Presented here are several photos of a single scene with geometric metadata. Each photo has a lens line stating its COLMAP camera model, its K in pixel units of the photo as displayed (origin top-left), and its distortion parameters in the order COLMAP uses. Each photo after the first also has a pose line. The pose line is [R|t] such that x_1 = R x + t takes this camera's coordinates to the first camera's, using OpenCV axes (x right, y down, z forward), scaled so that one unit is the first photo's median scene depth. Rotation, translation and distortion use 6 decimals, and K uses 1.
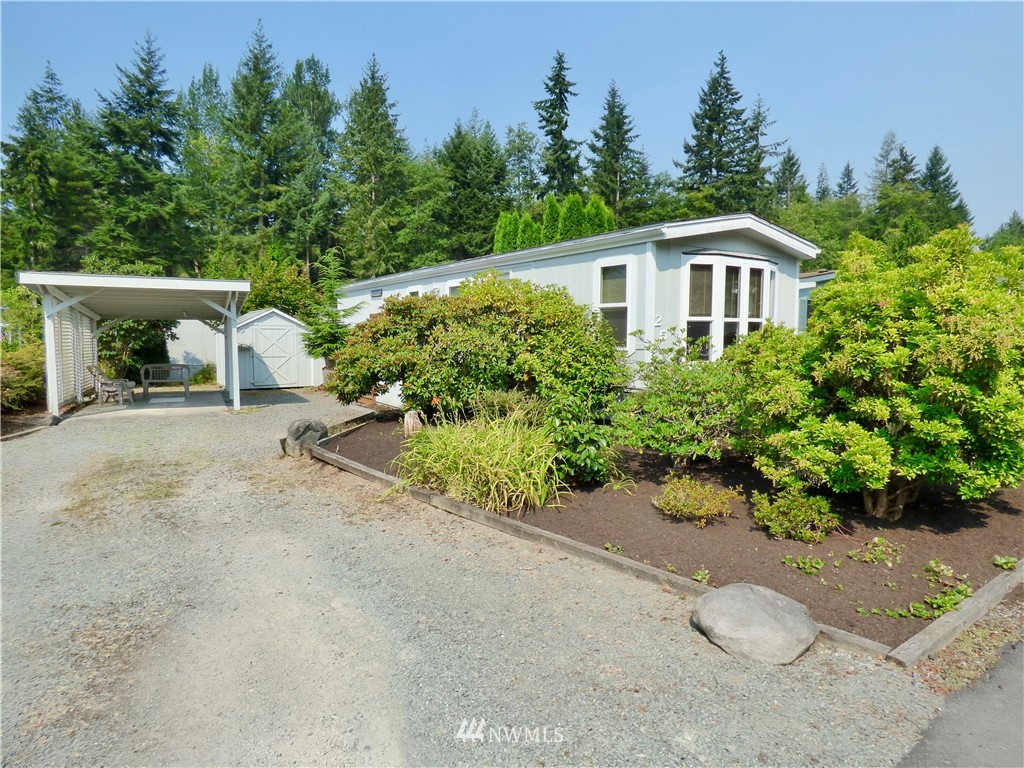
lens RADIAL K [[619.6, 0, 508.9], [0, 619.6, 381.7], [0, 0, 1]] dist [-0.020999, 0.017445]
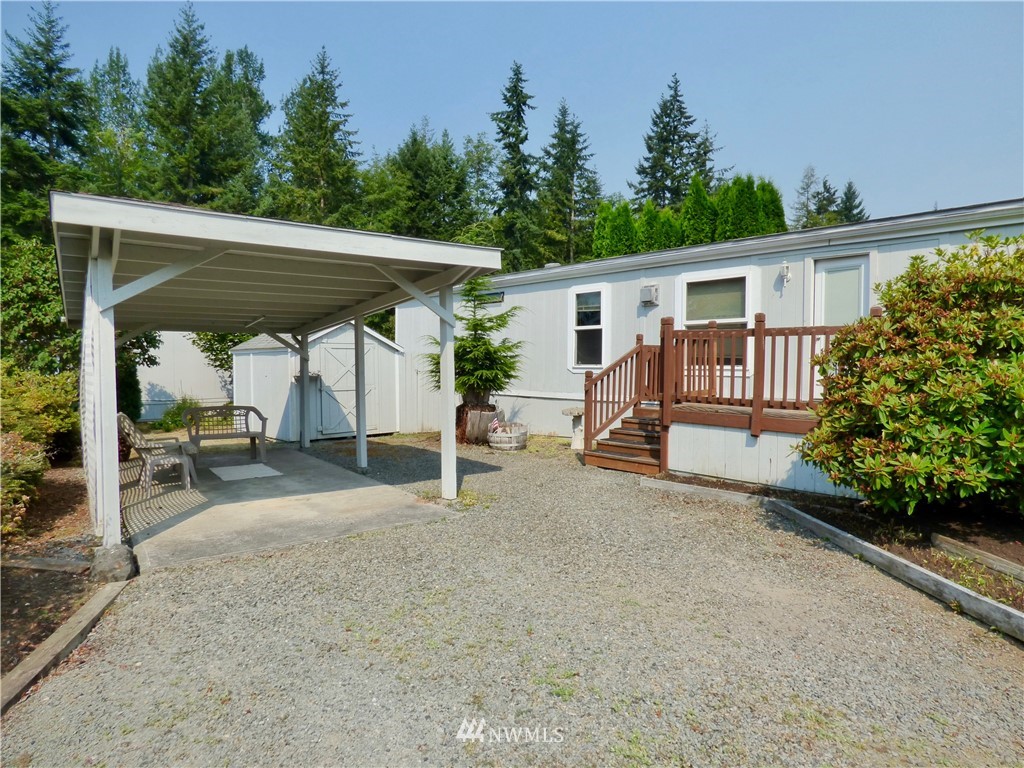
lens RADIAL K [[619.6, 0, 508.9], [0, 619.6, 381.7], [0, 0, 1]] dist [-0.020999, 0.017445]
pose [[0.988216, -0.007284, 0.152893, -0.081148], [0.013314, 0.999172, -0.038456, -0.005689], [-0.152486, 0.040039, 0.987494, 0.081608]]
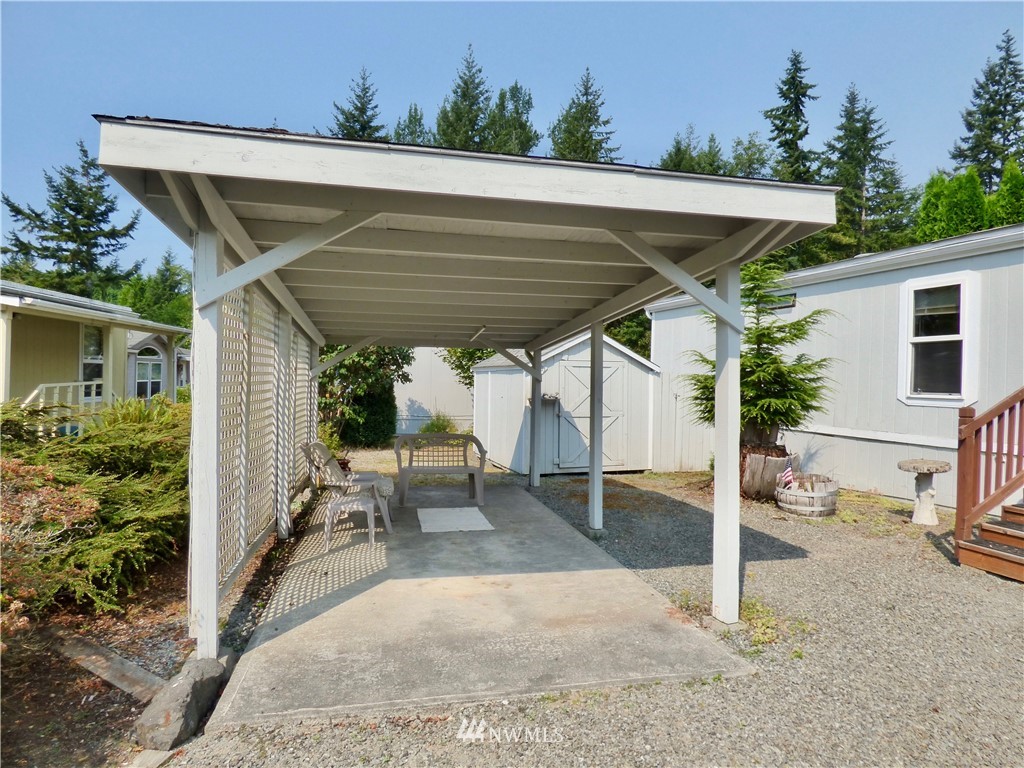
lens RADIAL K [[618.0, 0, 514.3], [0, 618.0, 380.4], [0, 0, 1]] dist [-0.019324, -0.000156]
pose [[0.968610, 0.013896, -0.248198, -0.080839], [-0.031340, 0.997296, -0.066467, -0.008806], [0.246603, 0.072159, 0.966426, 0.114625]]
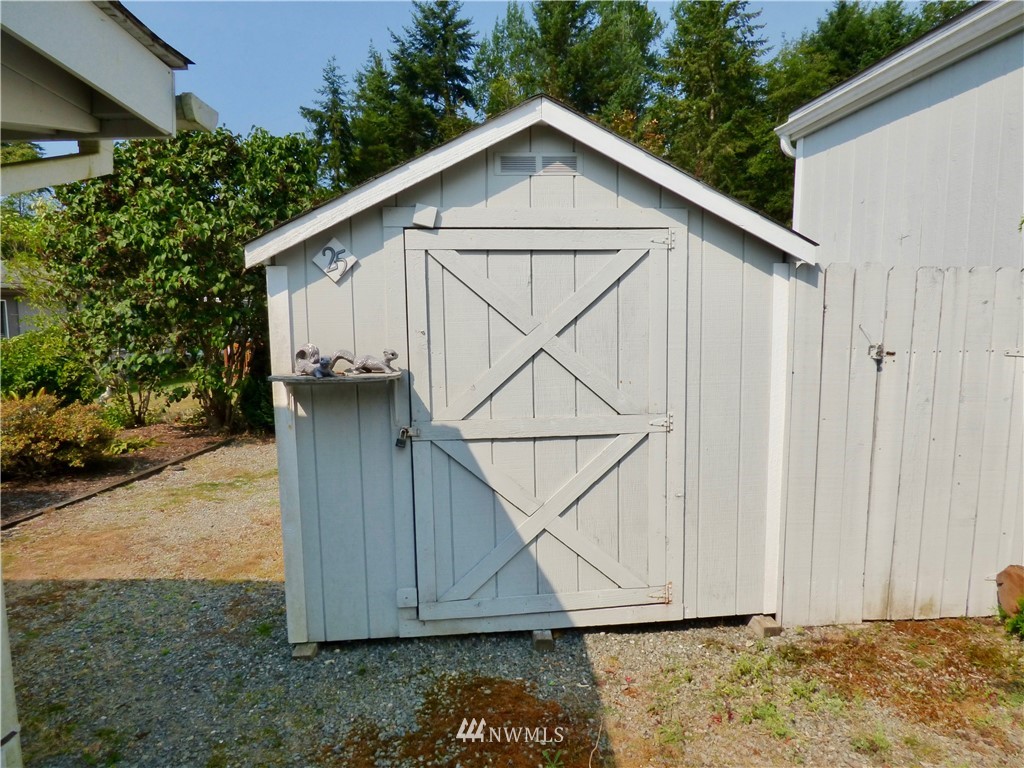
lens RADIAL K [[618.0, 0, 514.3], [0, 618.0, 380.4], [0, 0, 1]] dist [-0.019324, -0.000156]
pose [[0.893497, 0.037781, -0.447477, -0.083278], [-0.021745, 0.998926, 0.040919, -0.015771], [0.448543, -0.026831, 0.893359, 0.225456]]
